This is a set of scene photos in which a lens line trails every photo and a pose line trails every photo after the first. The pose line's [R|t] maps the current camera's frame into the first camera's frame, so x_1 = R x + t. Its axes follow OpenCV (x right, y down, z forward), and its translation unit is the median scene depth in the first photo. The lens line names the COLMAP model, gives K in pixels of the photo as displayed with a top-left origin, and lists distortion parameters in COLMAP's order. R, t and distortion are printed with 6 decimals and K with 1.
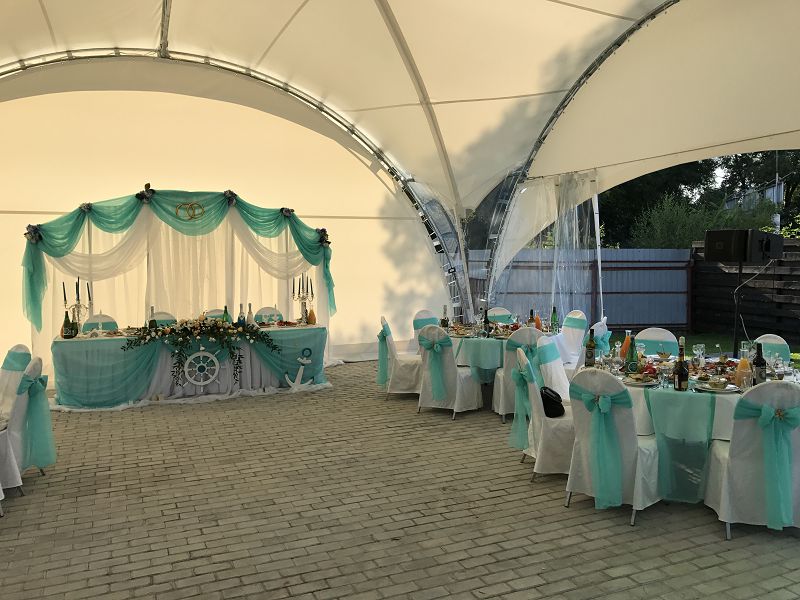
lens RADIAL K [[656.5, 0, 411.2], [0, 656.5, 286.7], [0, 0, 1]] dist [-0.011587, -0.005685]
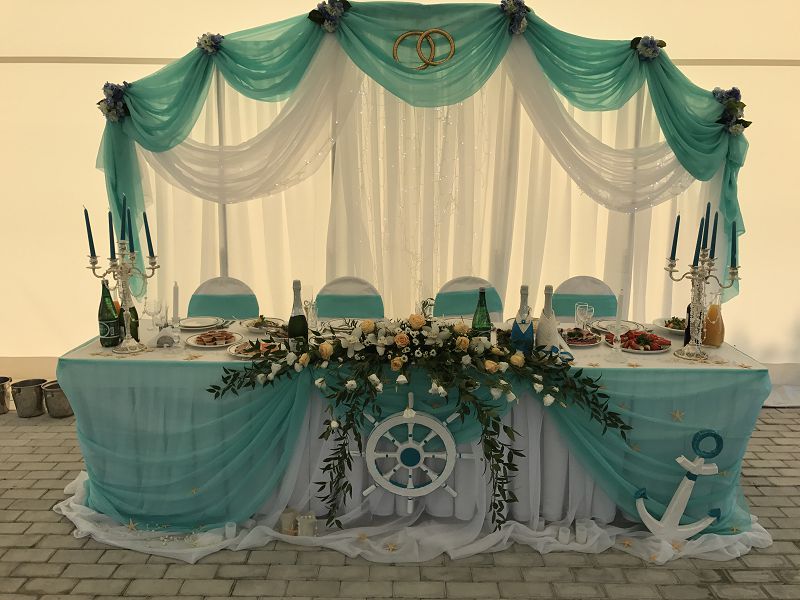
lens RADIAL K [[656.5, 0, 411.2], [0, 656.5, 286.7], [0, 0, 1]] dist [-0.011587, -0.005685]
pose [[0.909430, 0.089381, -0.406138, -0.165771], [-0.033167, 0.989107, 0.143410, -0.022124], [0.414532, -0.116951, 0.902489, 0.634125]]
